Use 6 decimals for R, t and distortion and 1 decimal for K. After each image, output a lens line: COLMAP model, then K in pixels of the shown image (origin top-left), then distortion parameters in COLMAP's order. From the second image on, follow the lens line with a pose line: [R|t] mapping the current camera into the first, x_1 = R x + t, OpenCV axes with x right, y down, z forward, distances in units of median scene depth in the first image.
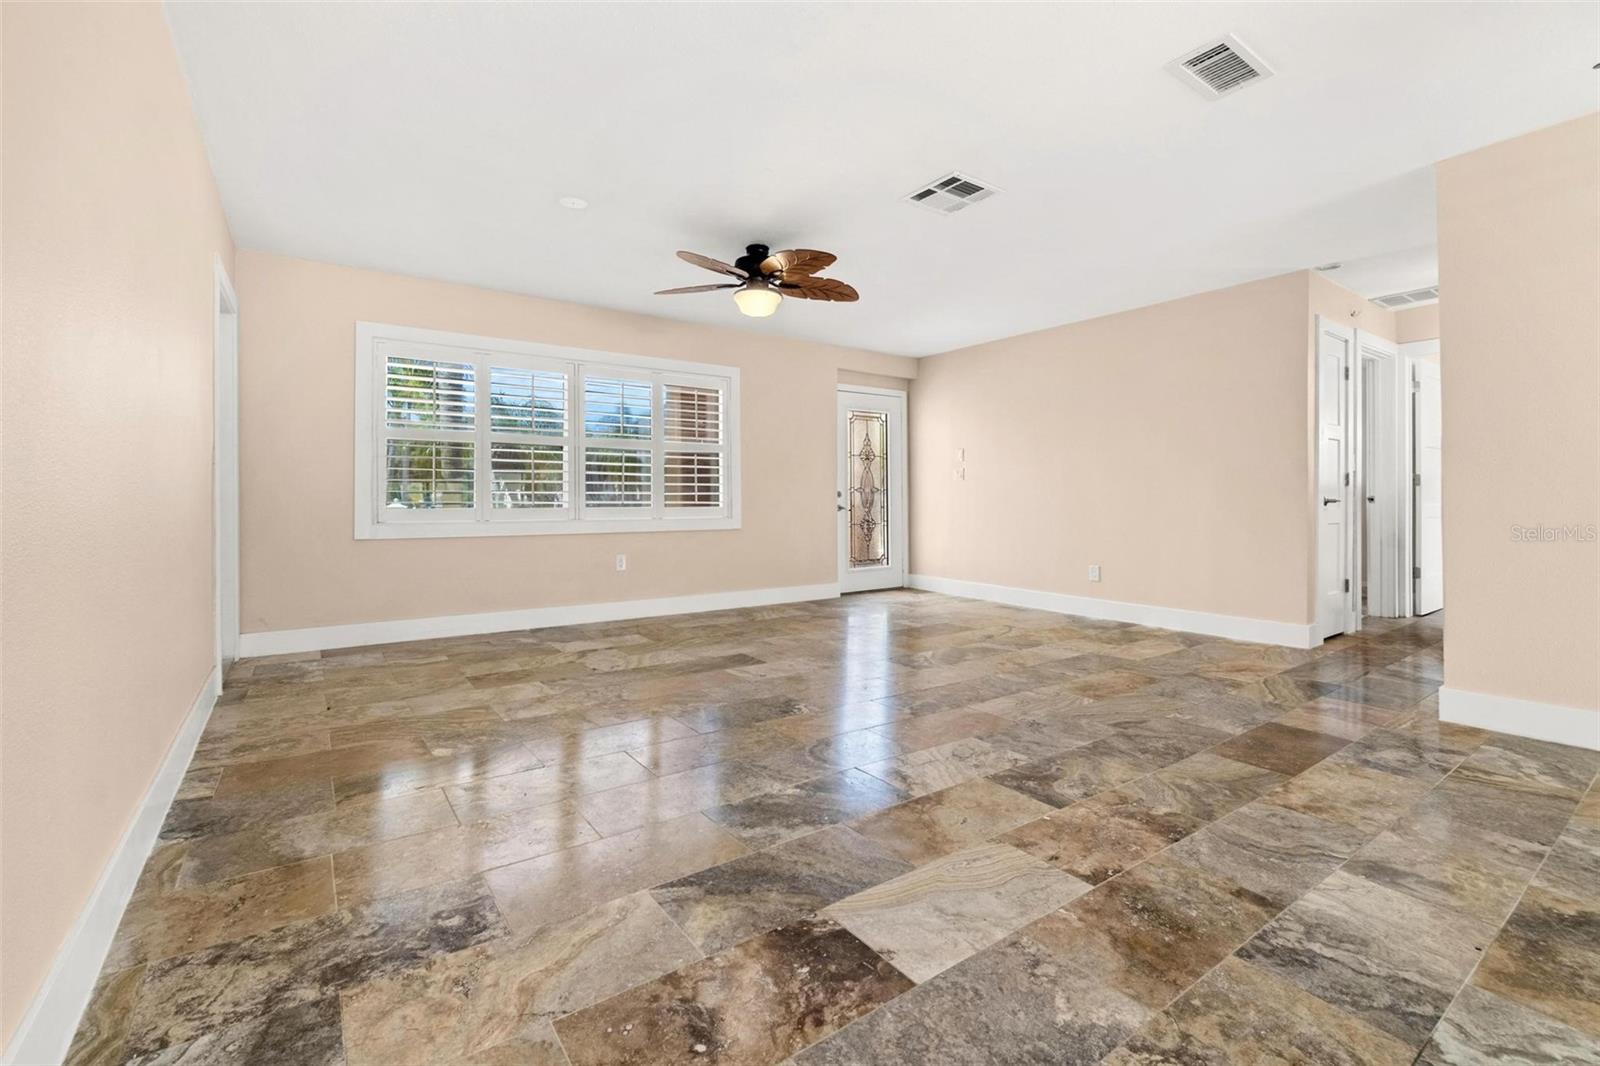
lens RADIAL K [[703.7, 0, 799.4], [0, 703.7, 505.6], [0, 0, 1]] dist [0.001691, 0.001086]
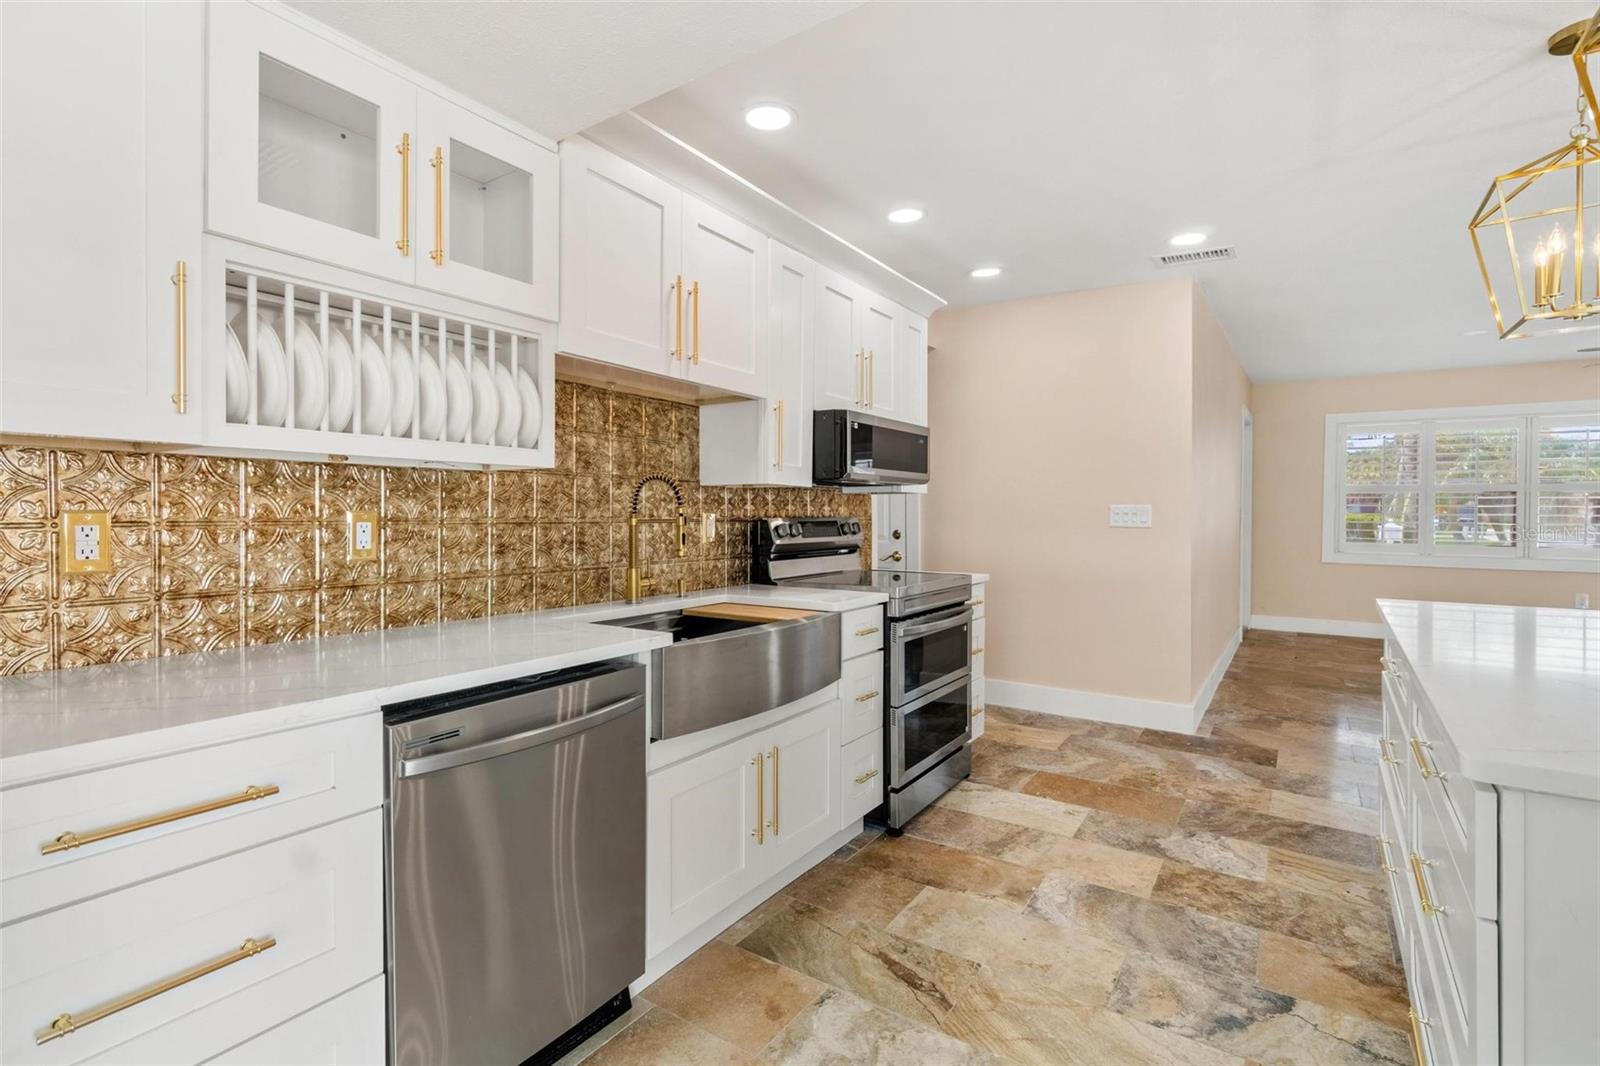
lens RADIAL K [[762.8, 0, 798.3], [0, 762.8, 520.4], [0, 0, 1]] dist [0.001488, 0.000149]
pose [[0.350875, 0.014182, -0.936315, 1.414459], [-0.007908, 0.999895, 0.012182, -0.153665], [0.936389, 0.003130, 0.350951, -1.746363]]
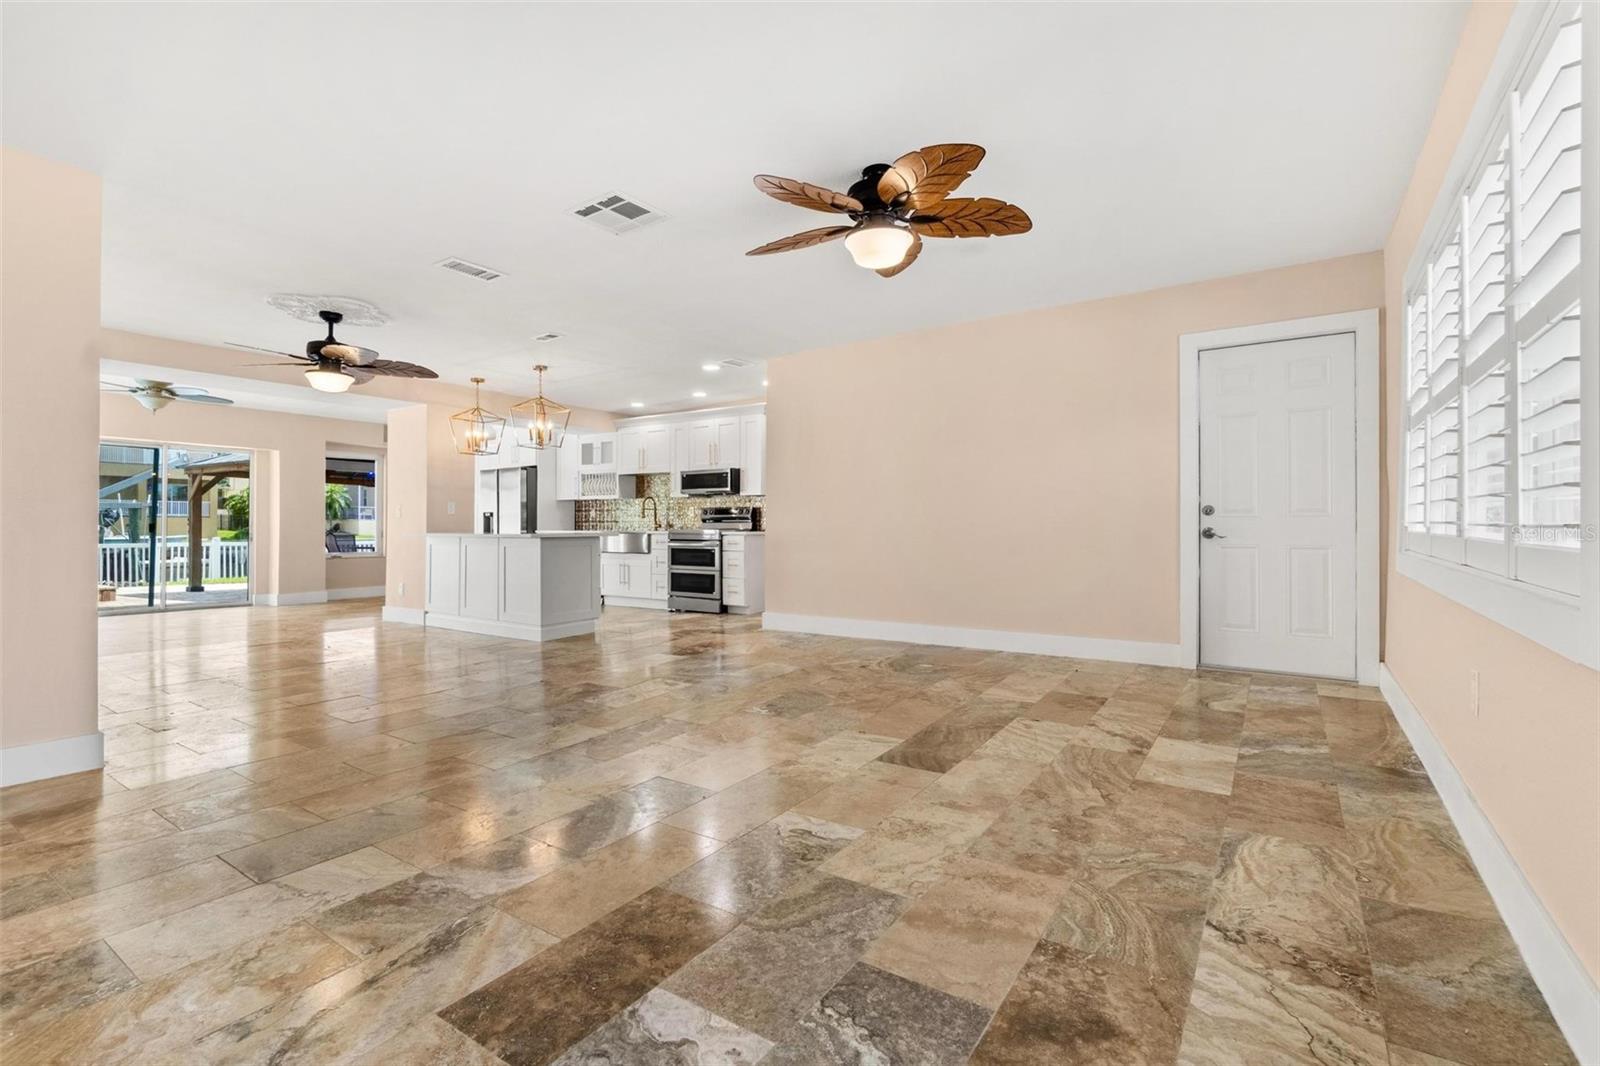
lens RADIAL K [[730.9, 0, 795.1], [0, 730.9, 524.3], [0, 0, 1]] dist [-0.000623, 0.000139]
pose [[-0.940270, 0.006794, -0.340363, 0.737652], [0.004945, 0.999968, 0.006301, -0.040218], [0.340394, 0.004241, -0.940273, 4.470168]]
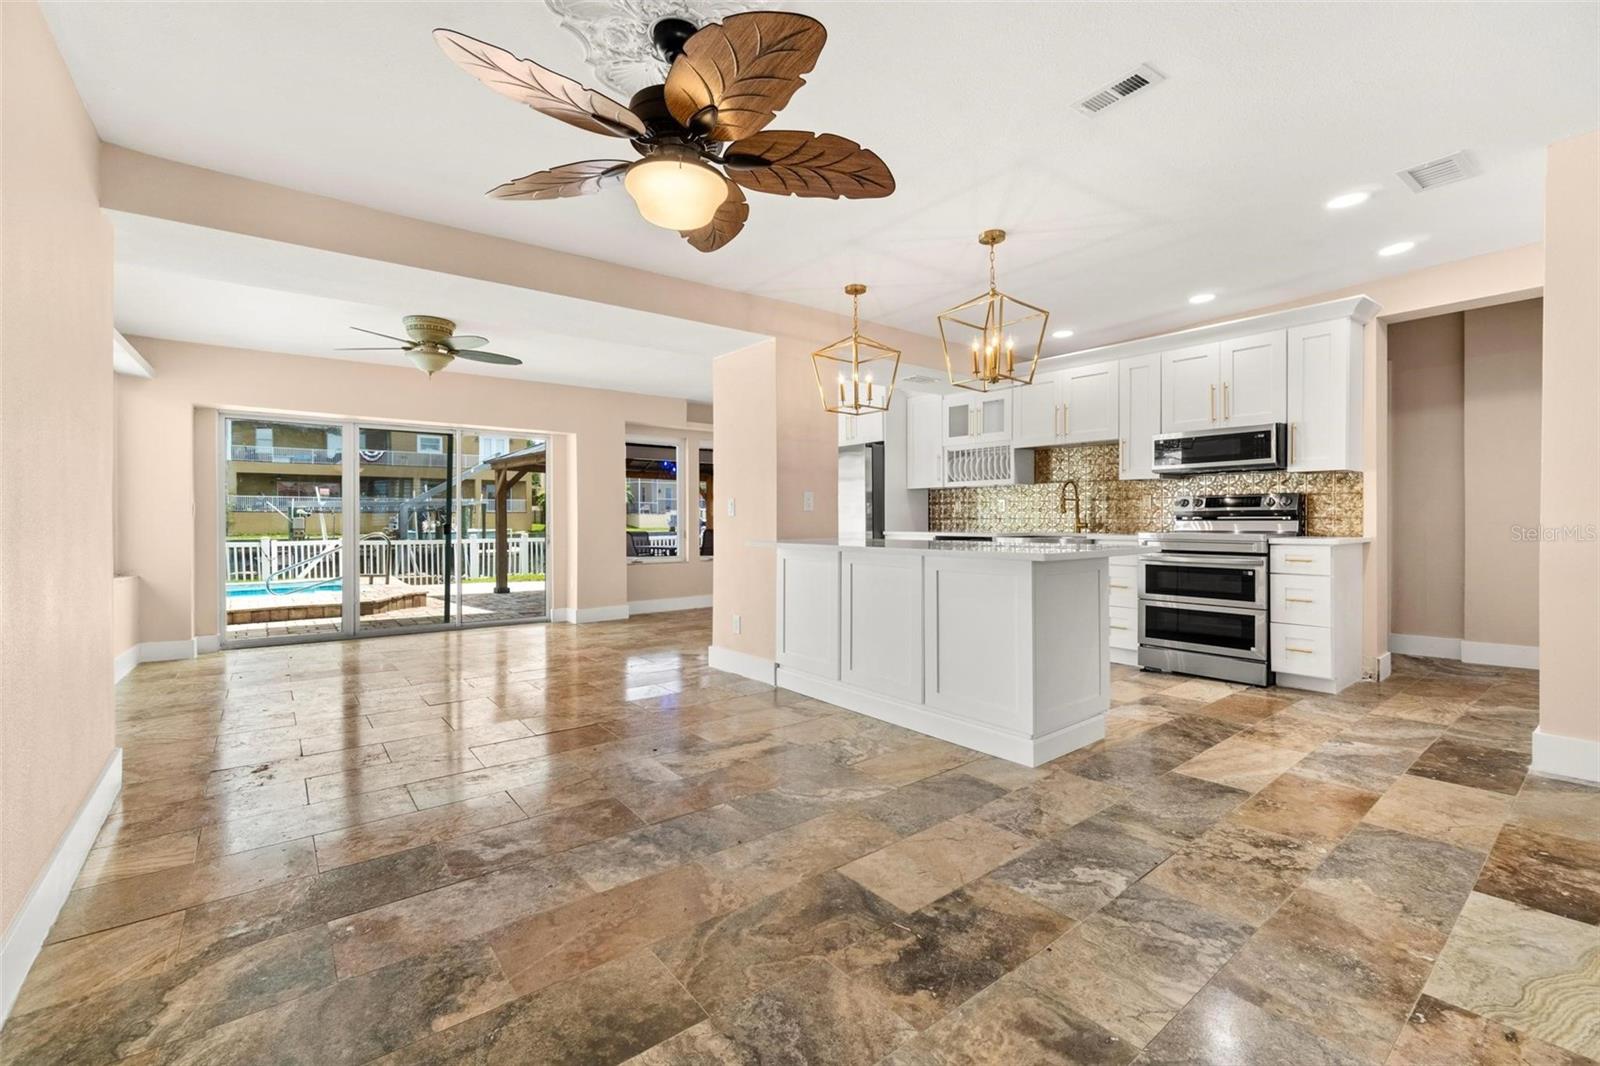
lens RADIAL K [[695.8, 0, 798.9], [0, 695.8, 520.4], [0, 0, 1]] dist [0.000094, 0.000704]
pose [[-0.999051, 0.012981, -0.041573, 1.393782], [0.012570, 0.999869, 0.010154, -0.076490], [0.041699, 0.009622, -0.999084, 2.083224]]
